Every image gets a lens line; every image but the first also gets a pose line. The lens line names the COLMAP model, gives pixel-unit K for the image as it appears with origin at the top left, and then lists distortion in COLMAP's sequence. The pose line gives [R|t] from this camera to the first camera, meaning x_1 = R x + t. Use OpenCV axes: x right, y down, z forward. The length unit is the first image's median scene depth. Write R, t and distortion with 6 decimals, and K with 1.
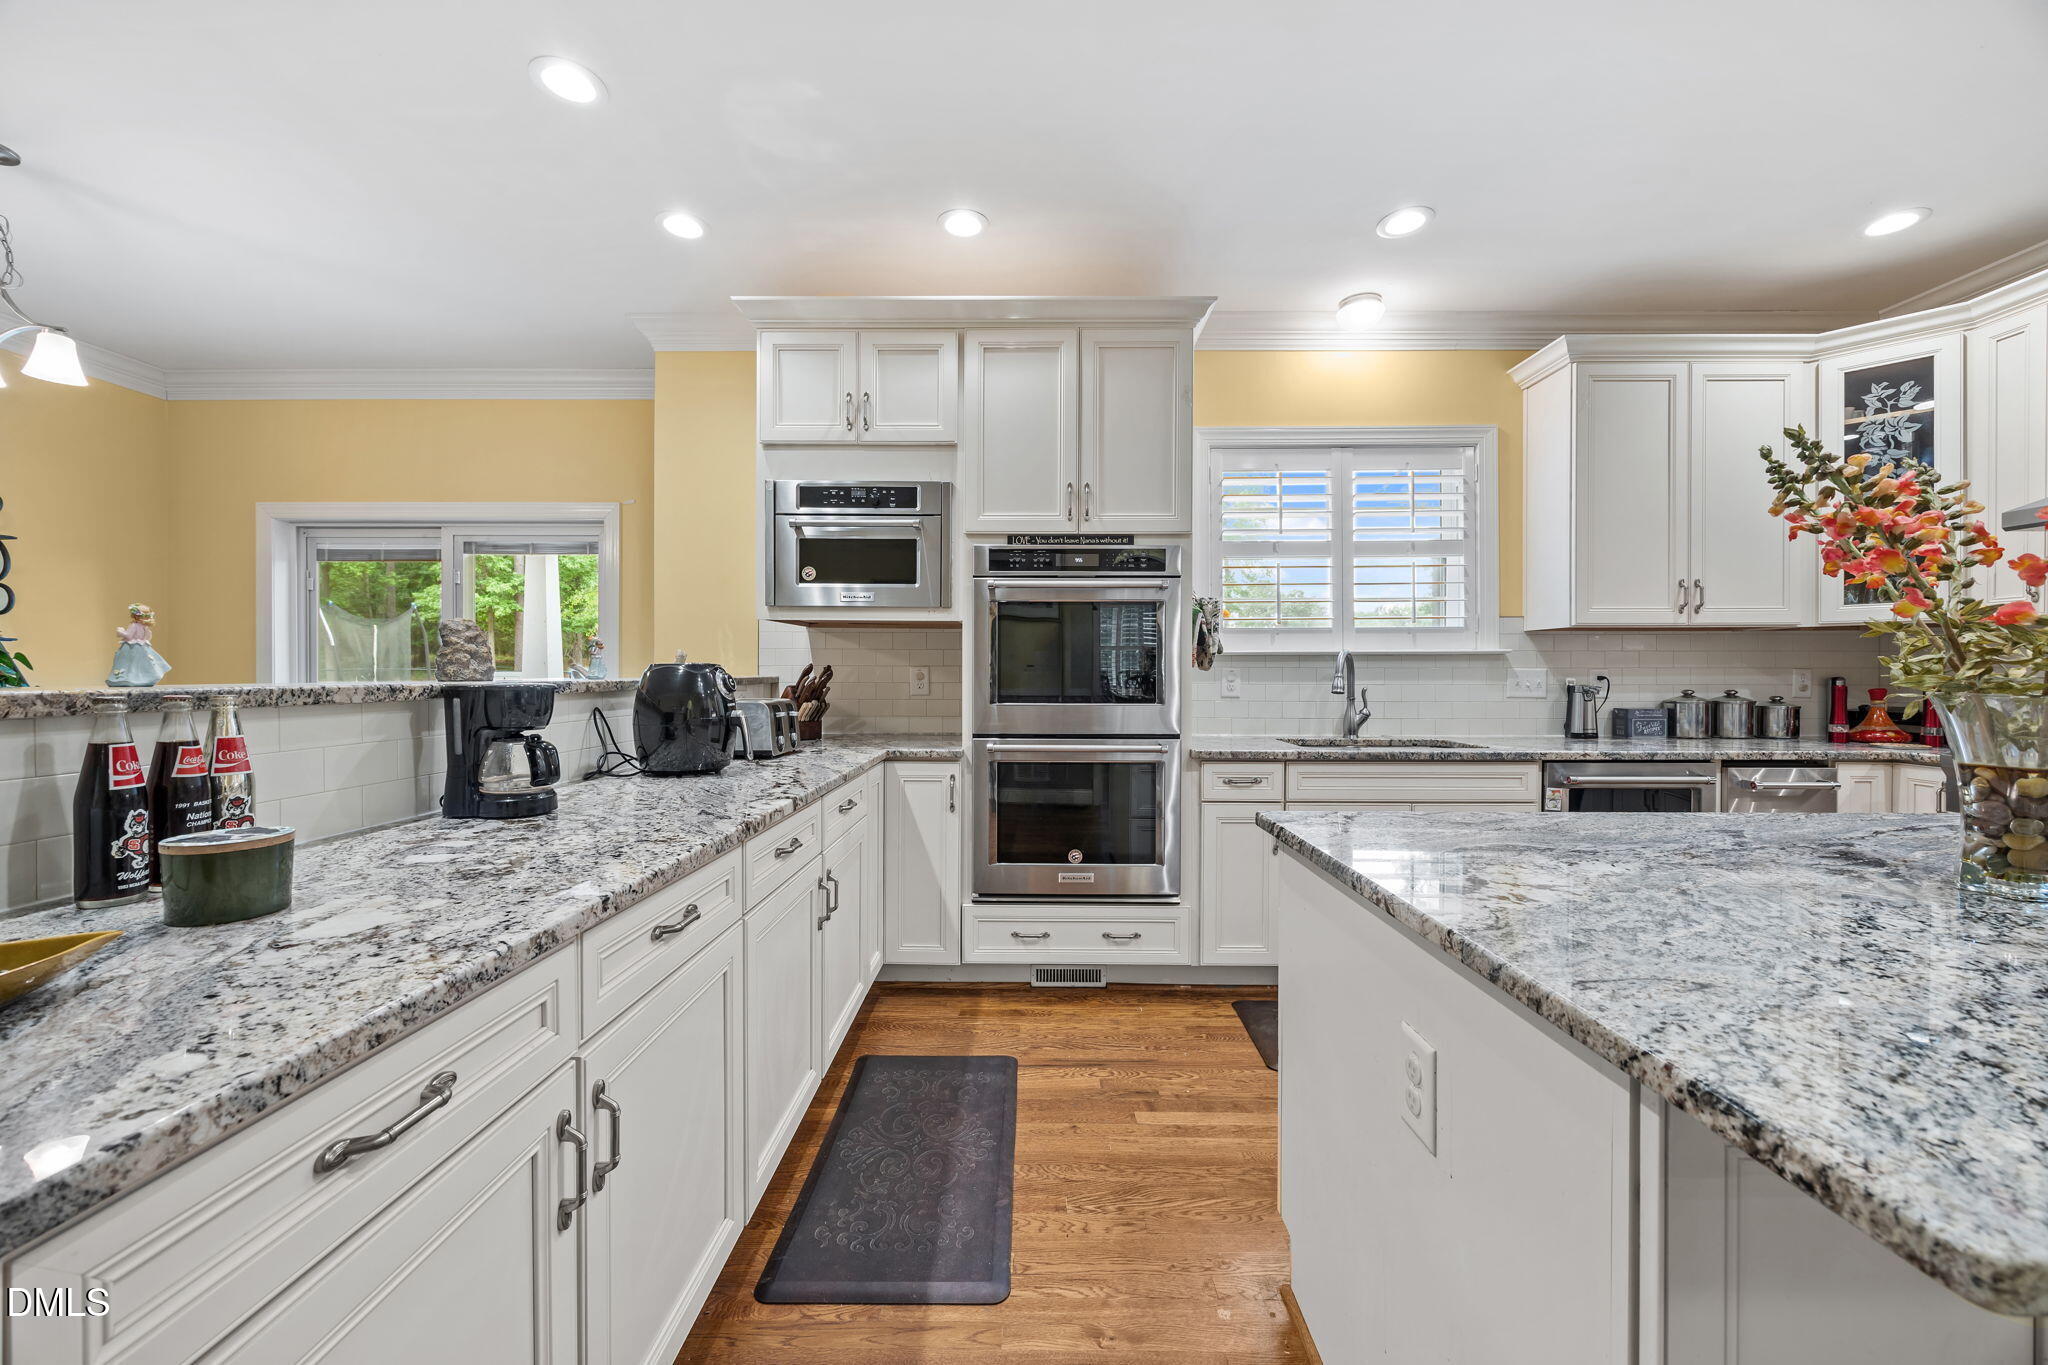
lens RADIAL K [[786.0, 0, 1025.9], [0, 786.0, 683.1], [0, 0, 1]] dist [-0.001015, 0.000110]
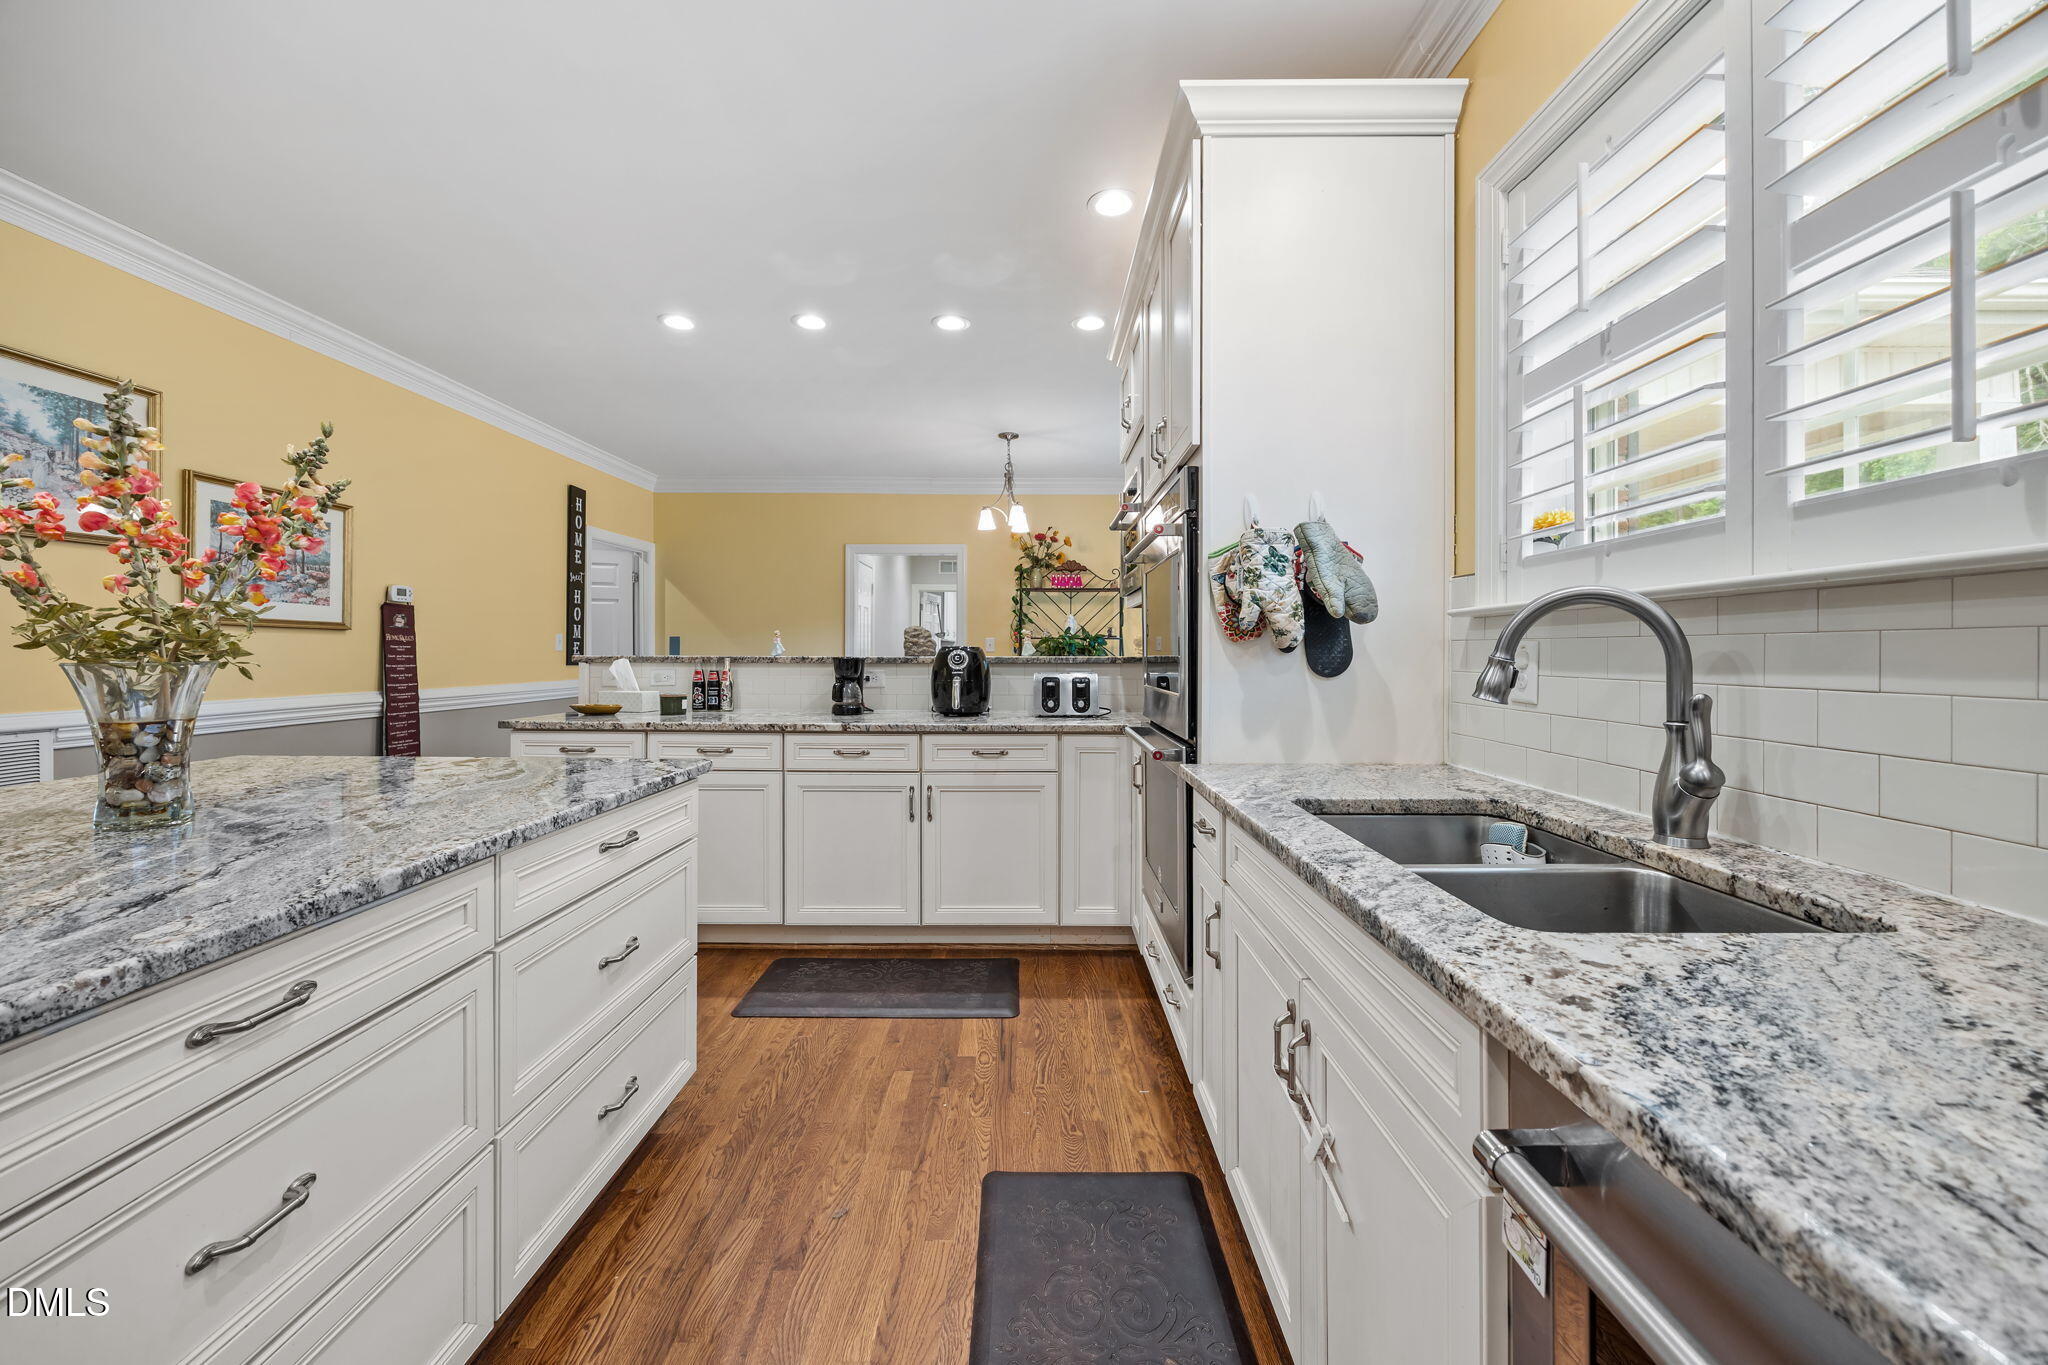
lens RADIAL K [[786.0, 0, 1018.9], [0, 786.0, 654.1], [0, 0, 1]] dist [-0.001015, 0.000110]
pose [[-0.003040, 0.001392, -0.999994, 0.838288], [-0.011547, 0.999932, 0.001427, -0.008966], [0.999929, 0.011552, -0.003023, 0.805974]]
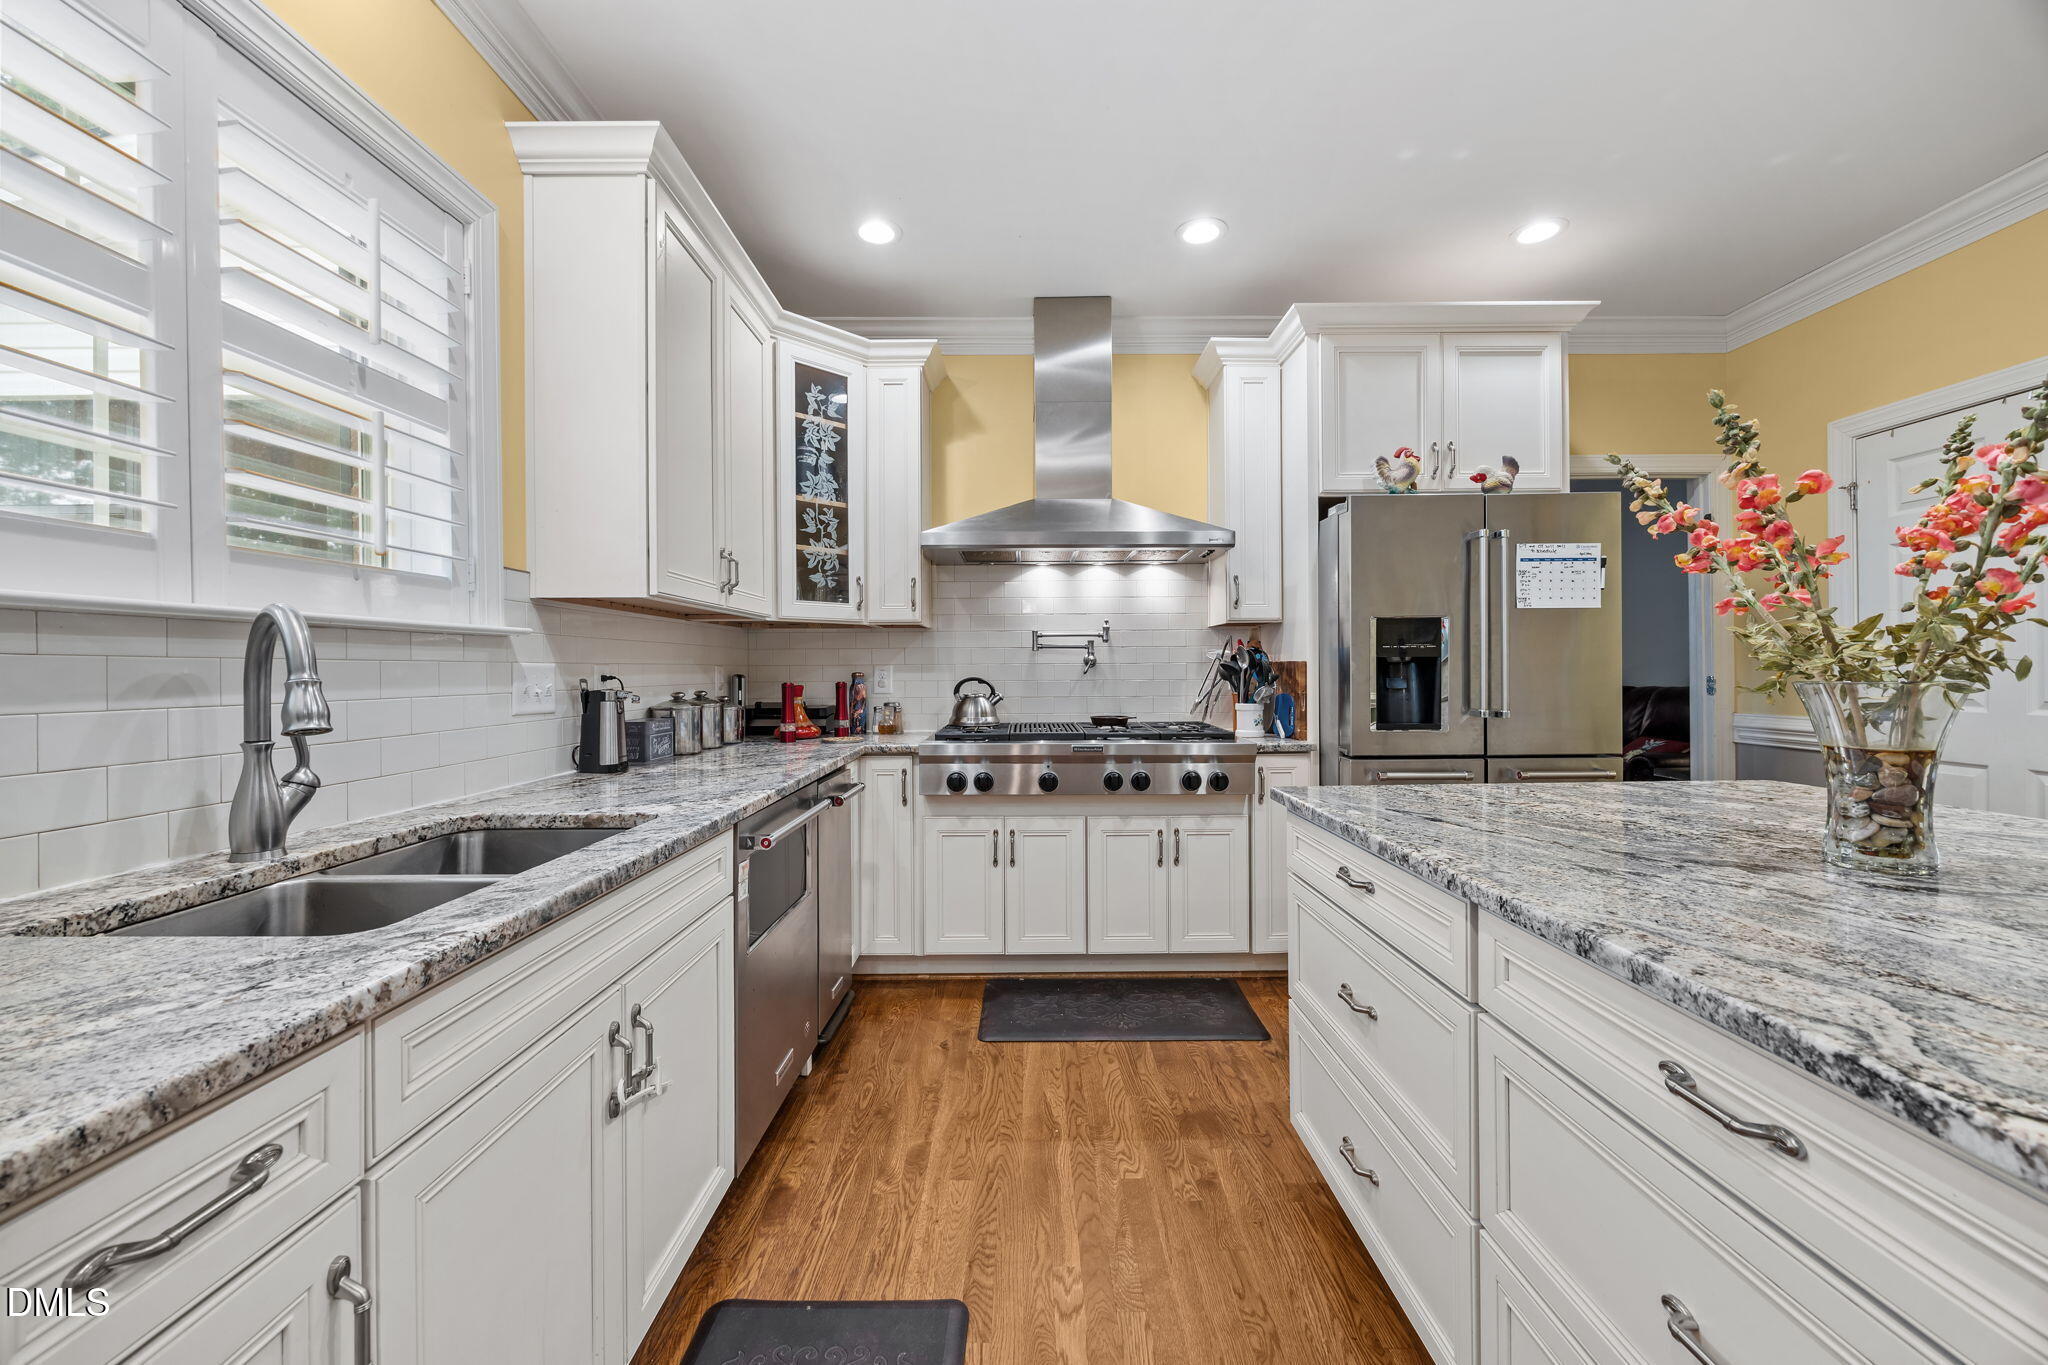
lens RADIAL K [[786.0, 0, 1033.7], [0, 786.0, 667.8], [0, 0, 1]] dist [-0.001015, 0.000110]
pose [[-0.022137, 0.001362, 0.999754, 0.063999], [0.013496, 0.999908, -0.001064, -0.010830], [-0.999664, 0.013469, -0.022153, 0.741838]]
